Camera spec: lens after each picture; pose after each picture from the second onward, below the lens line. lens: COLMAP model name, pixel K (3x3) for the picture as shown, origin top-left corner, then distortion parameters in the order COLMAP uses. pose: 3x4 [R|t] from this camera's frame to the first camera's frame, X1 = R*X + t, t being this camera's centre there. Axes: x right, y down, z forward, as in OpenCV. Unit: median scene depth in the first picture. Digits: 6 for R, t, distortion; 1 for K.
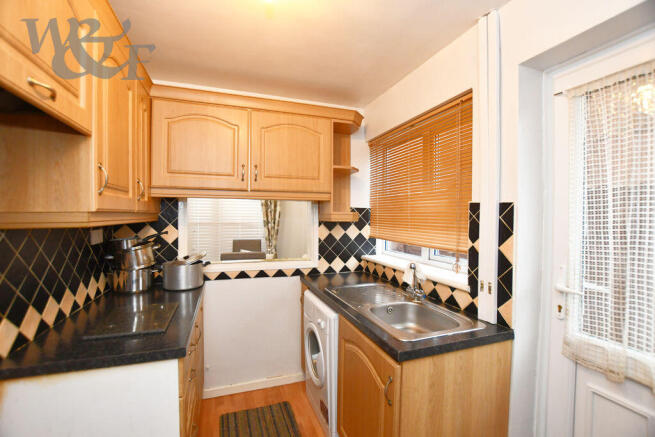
lens RADIAL K [[288.5, 0, 327.5], [0, 288.5, 218.5], [0, 0, 1]] dist [-0.026431, 0.000454]
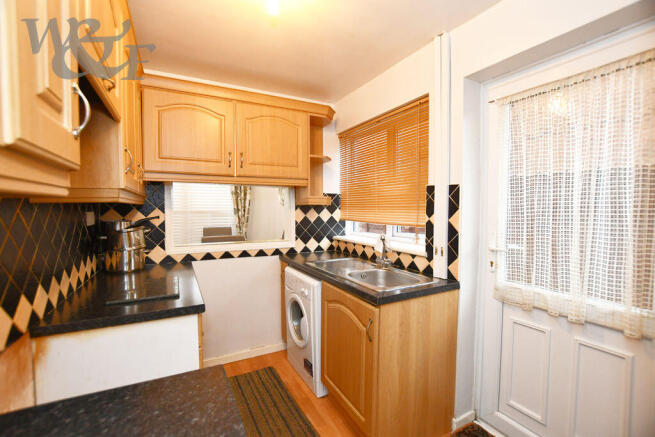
lens RADIAL K [[288.5, 0, 327.5], [0, 288.5, 218.5], [0, 0, 1]] dist [-0.026431, 0.000454]
pose [[0.988987, -0.013688, 0.147365, -0.098344], [0.009638, 0.999557, 0.028161, 0.040380], [-0.147685, -0.026430, 0.988681, -0.149223]]
